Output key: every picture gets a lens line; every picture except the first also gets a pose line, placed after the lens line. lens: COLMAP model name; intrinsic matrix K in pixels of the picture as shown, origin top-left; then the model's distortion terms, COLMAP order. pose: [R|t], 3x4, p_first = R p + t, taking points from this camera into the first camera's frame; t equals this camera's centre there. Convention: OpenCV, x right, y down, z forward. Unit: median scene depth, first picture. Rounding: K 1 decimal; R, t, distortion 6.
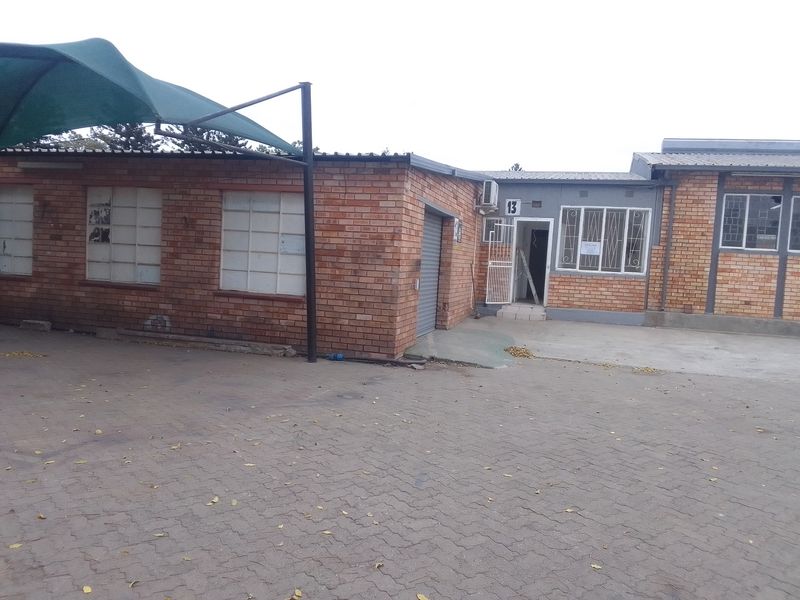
lens RADIAL K [[631.2, 0, 400.0], [0, 631.2, 300.0], [0, 0, 1]] dist [0.107189, -0.149757]
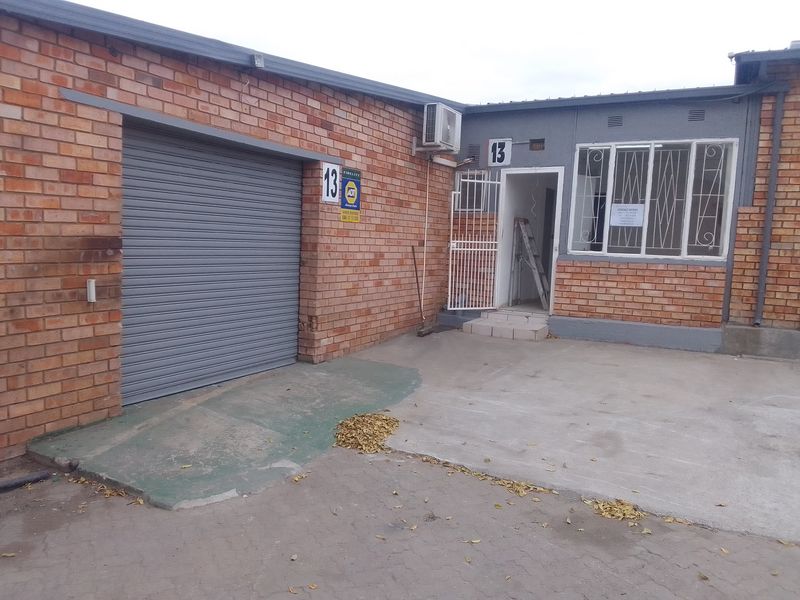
lens RADIAL K [[631.2, 0, 400.0], [0, 631.2, 300.0], [0, 0, 1]] dist [0.107189, -0.149757]
pose [[0.976612, 0.000371, -0.215010, 0.224233], [0.004386, 0.999756, 0.021648, -0.017689], [0.214965, -0.022085, 0.976372, 0.389194]]
